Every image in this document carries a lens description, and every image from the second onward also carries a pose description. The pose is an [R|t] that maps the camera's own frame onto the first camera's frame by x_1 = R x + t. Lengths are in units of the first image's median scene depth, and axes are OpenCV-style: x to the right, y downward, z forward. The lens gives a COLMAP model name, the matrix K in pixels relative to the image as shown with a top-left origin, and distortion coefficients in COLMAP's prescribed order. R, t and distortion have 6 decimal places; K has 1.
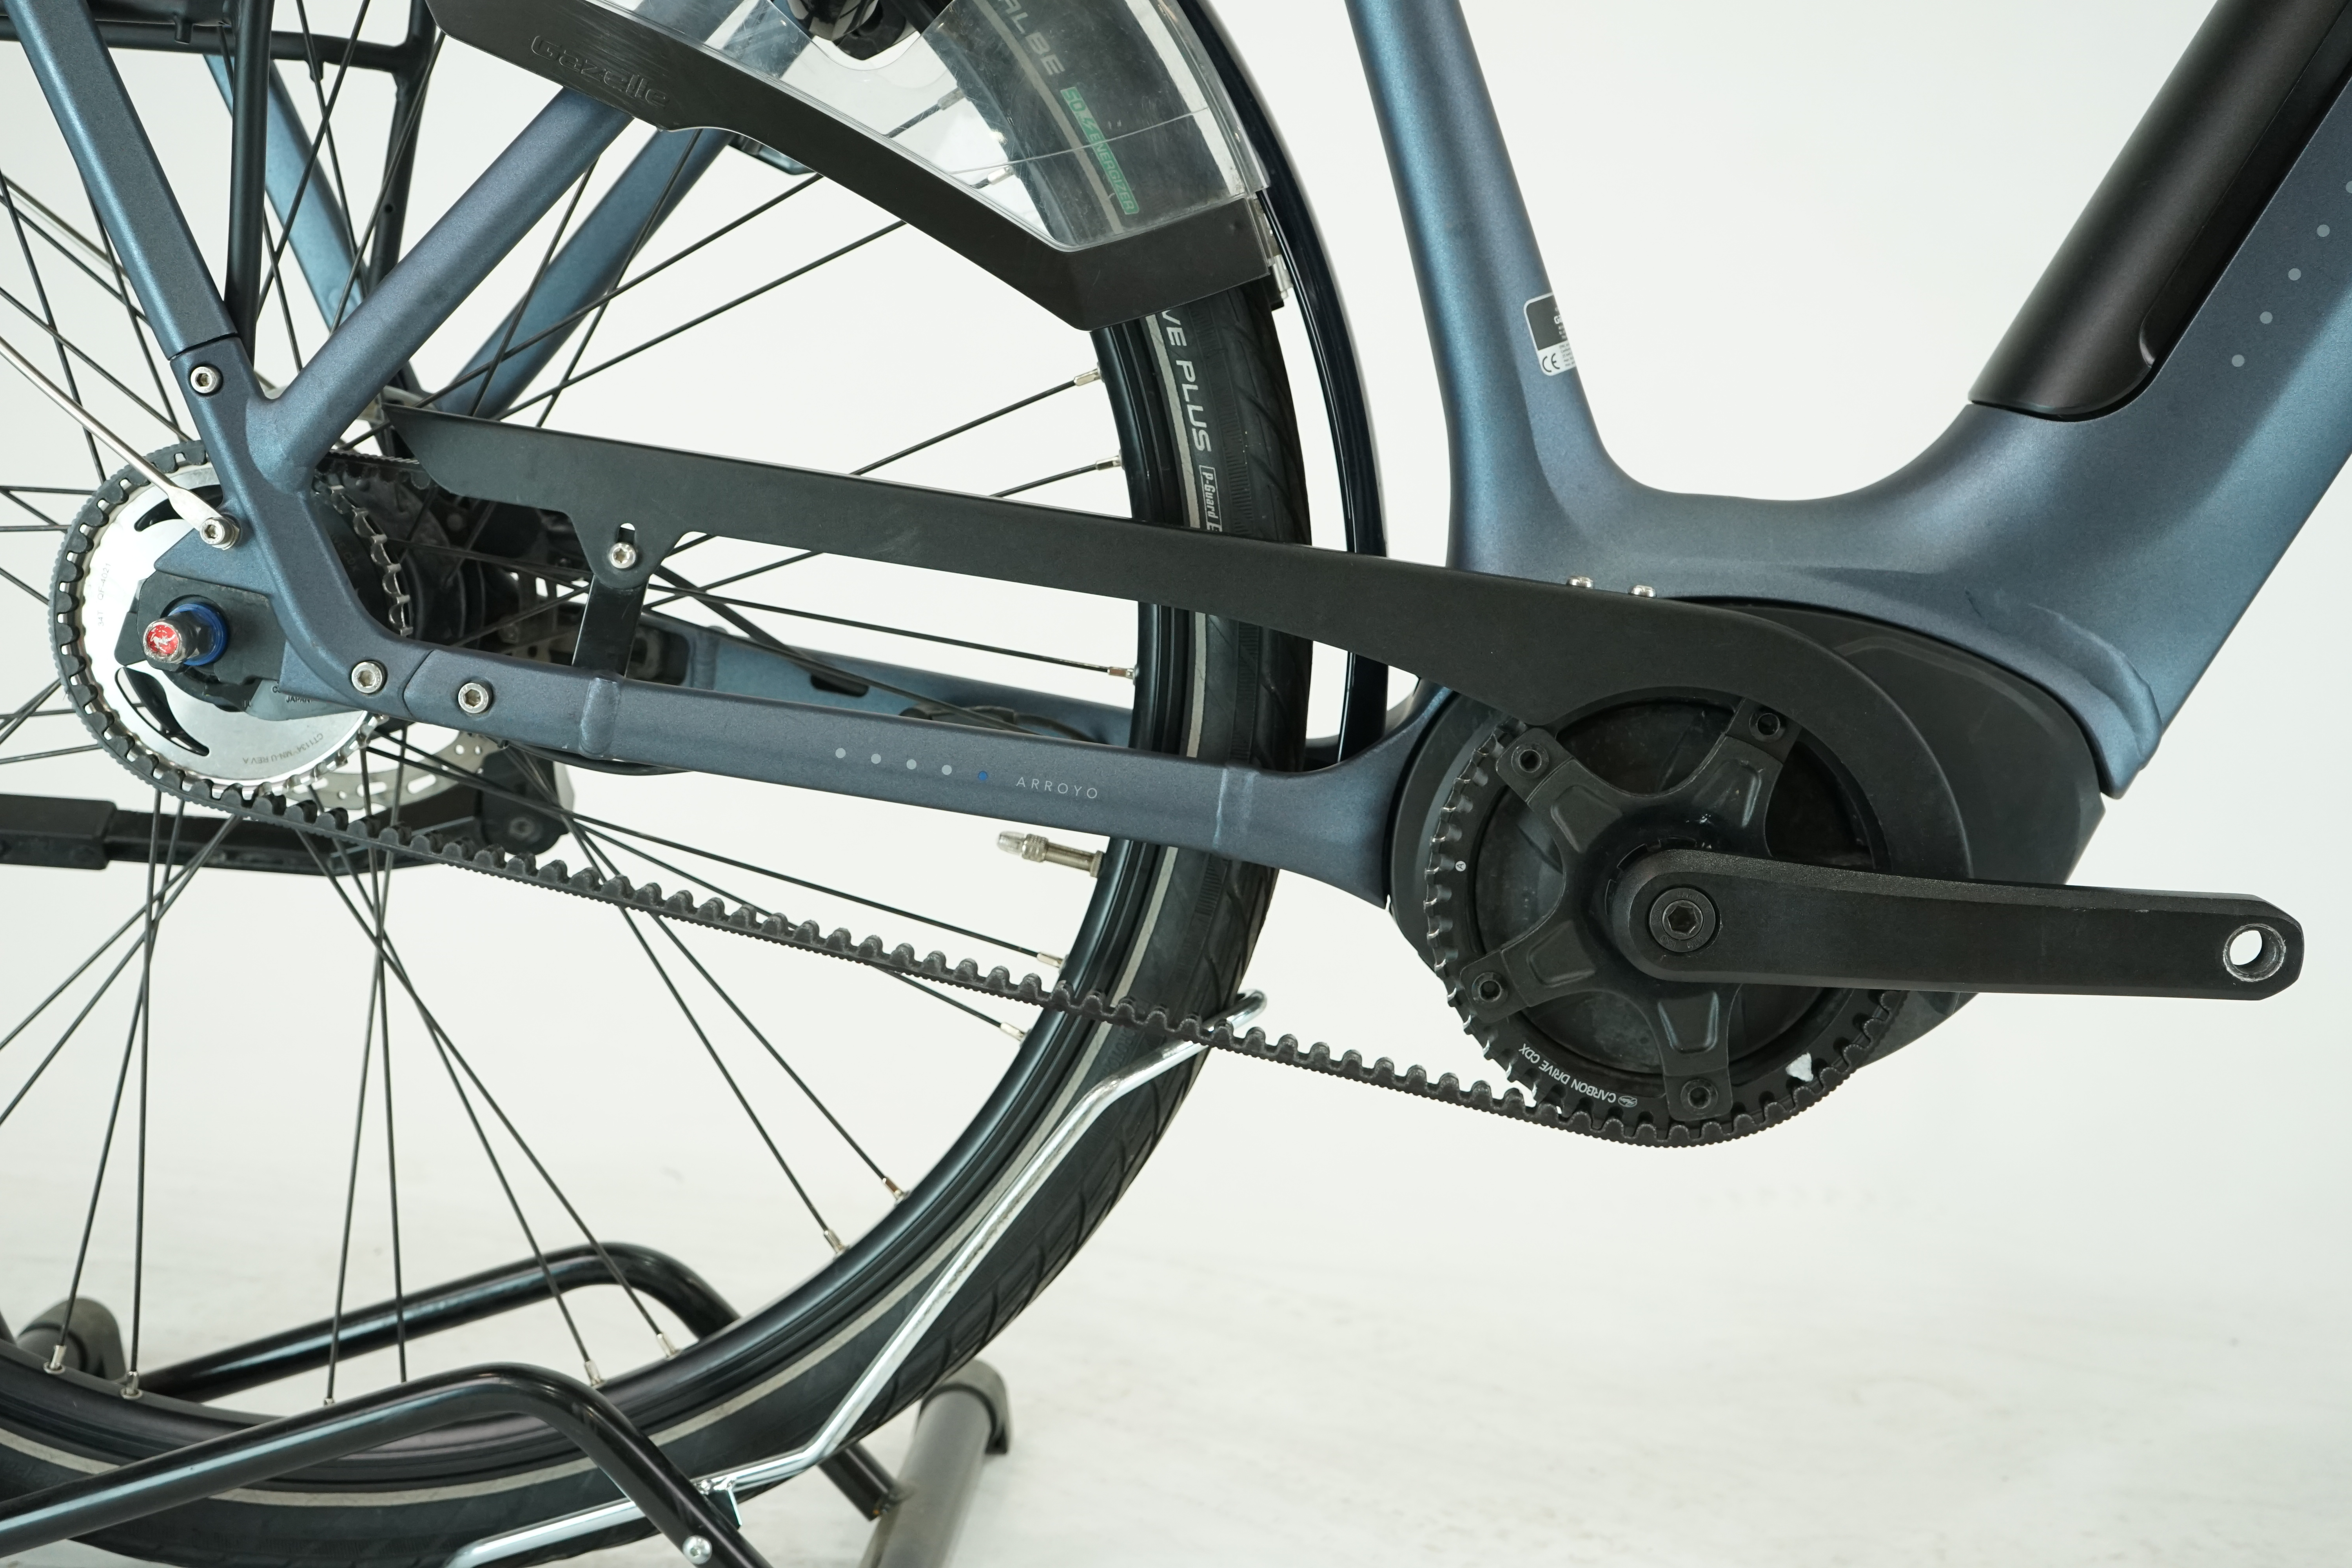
lens RADIAL K [[2691.4, 0, 1167.6], [0, 2691.4, 777.2], [0, 0, 1]] dist [-0.014278, 0.000000]
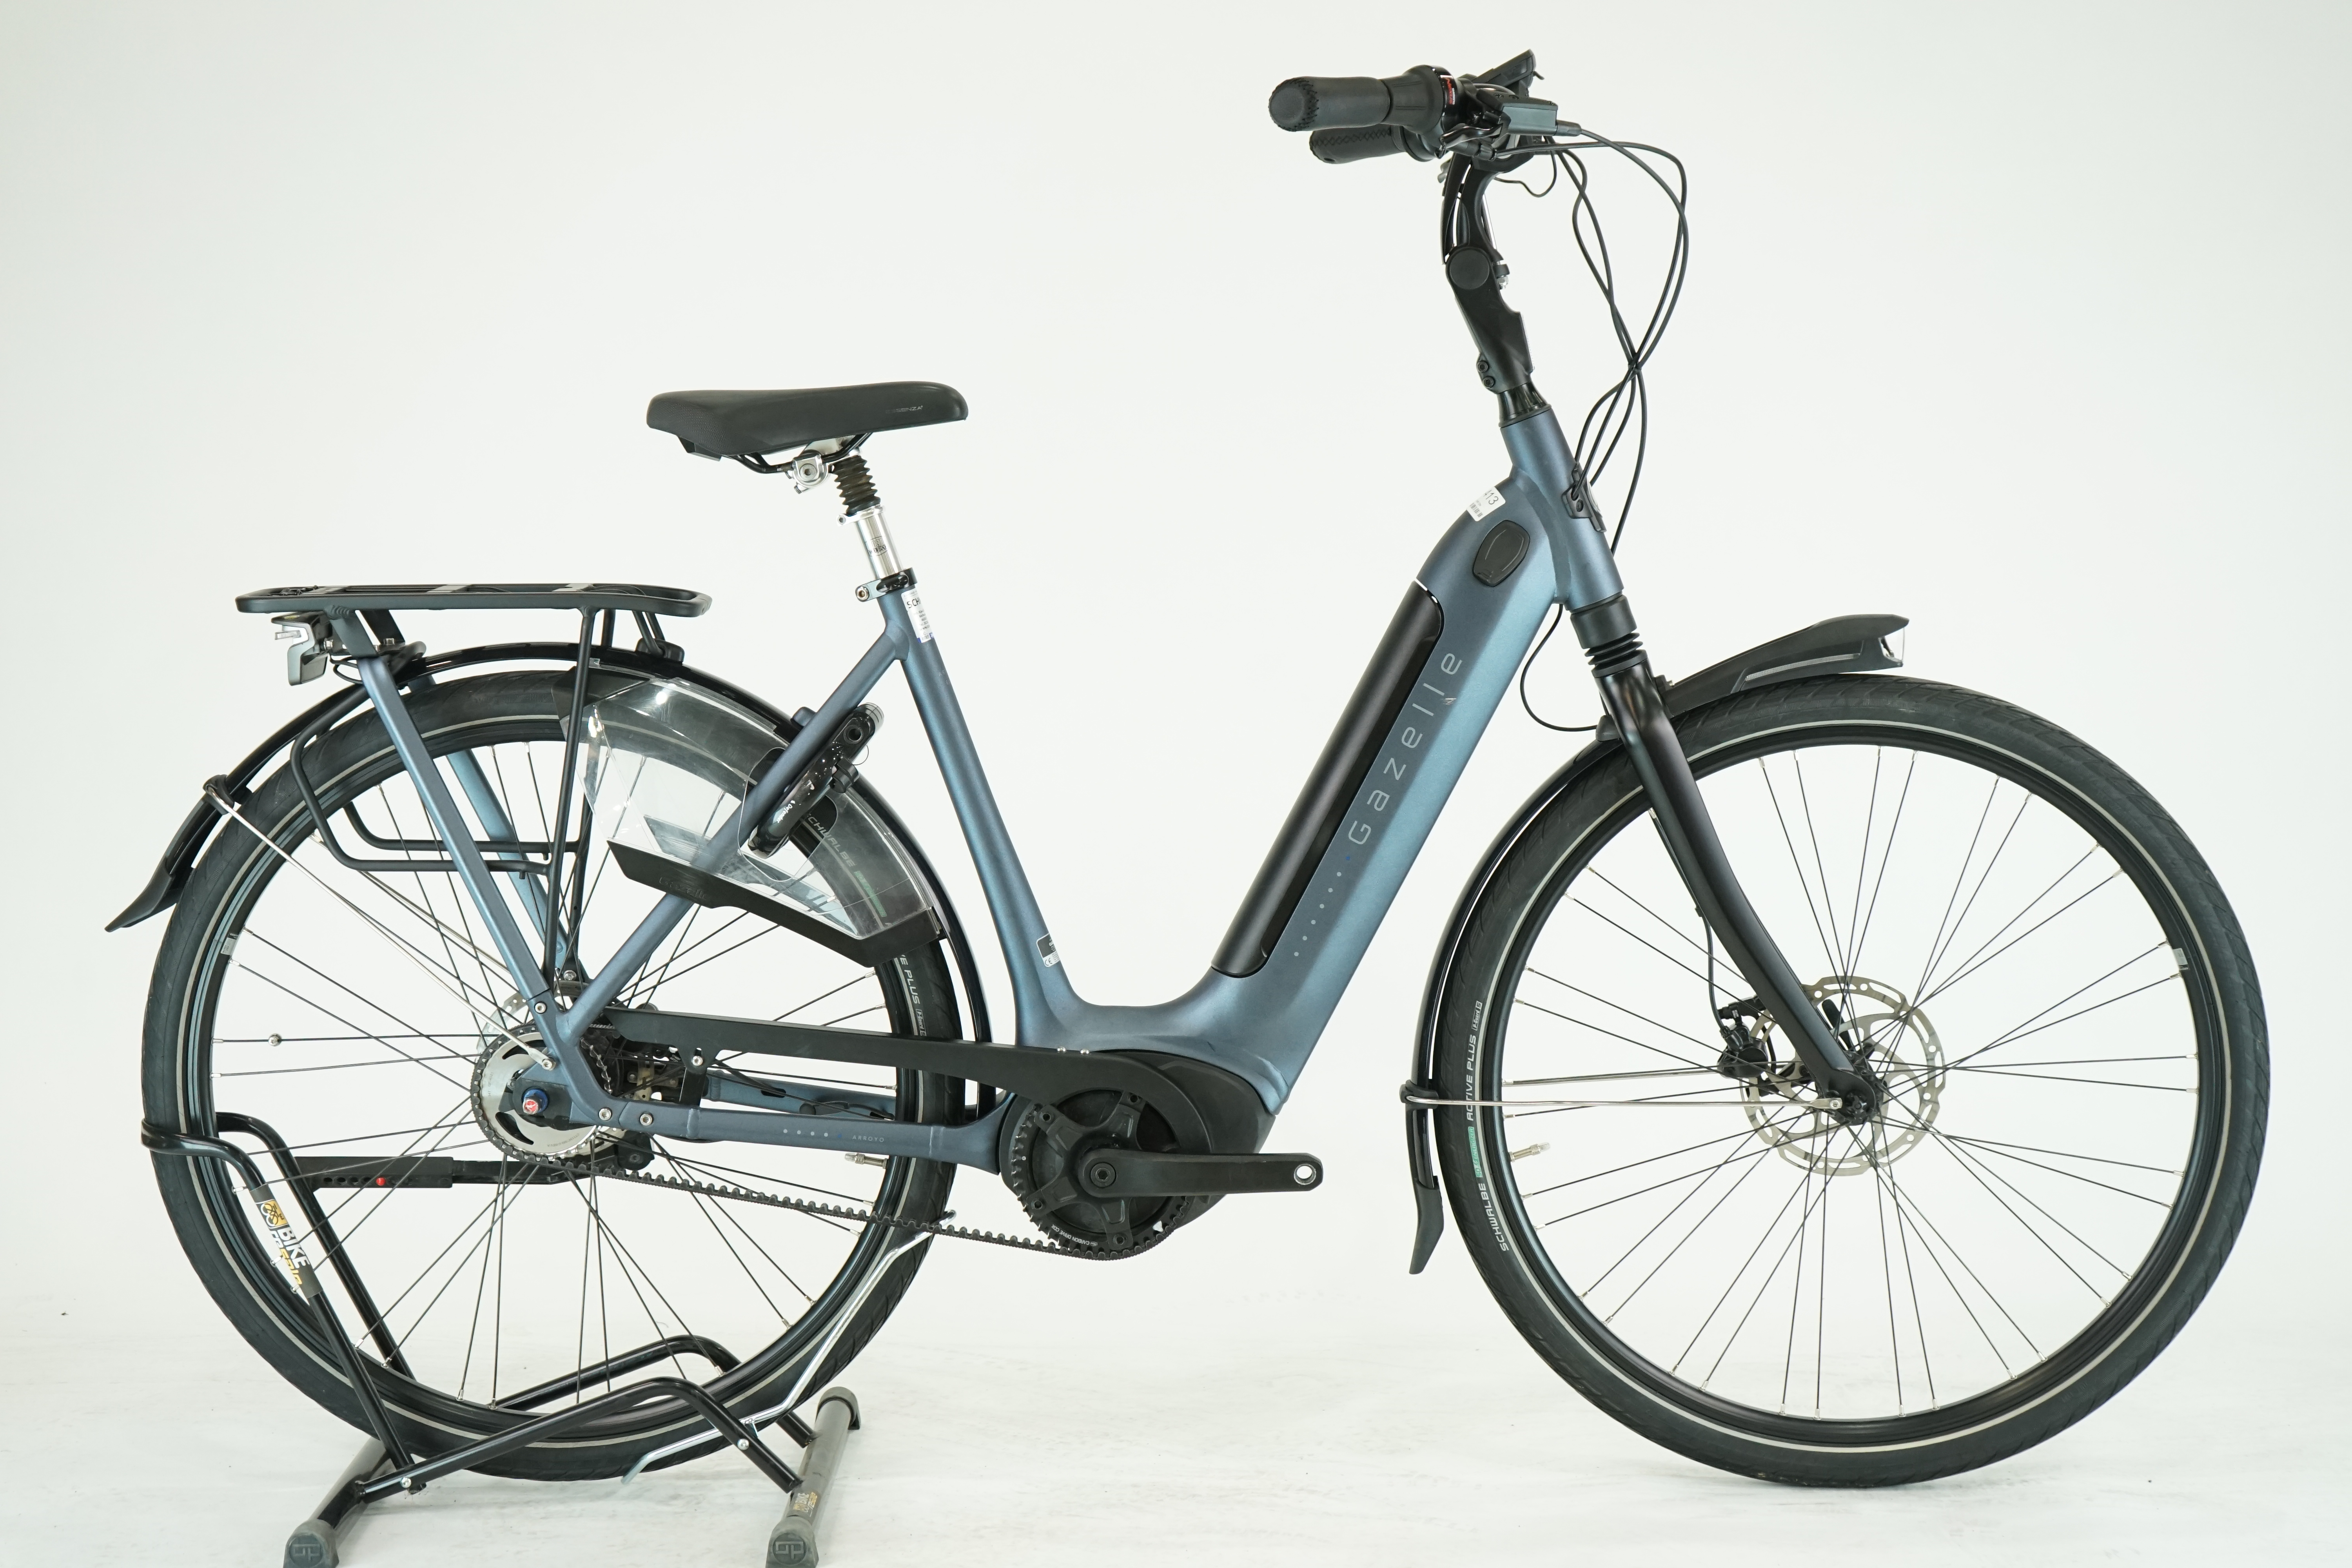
lens RADIAL K [[3483.7, 0, 1185.6], [0, 3483.7, 786.7], [0, 0, 1]] dist [-0.126298, 0.000000]
pose [[0.995692, -0.057803, 0.072498, 0.039379], [0.060122, 0.997733, -0.030225, -0.211695], [-0.070586, 0.034453, 0.996910, -2.347481]]
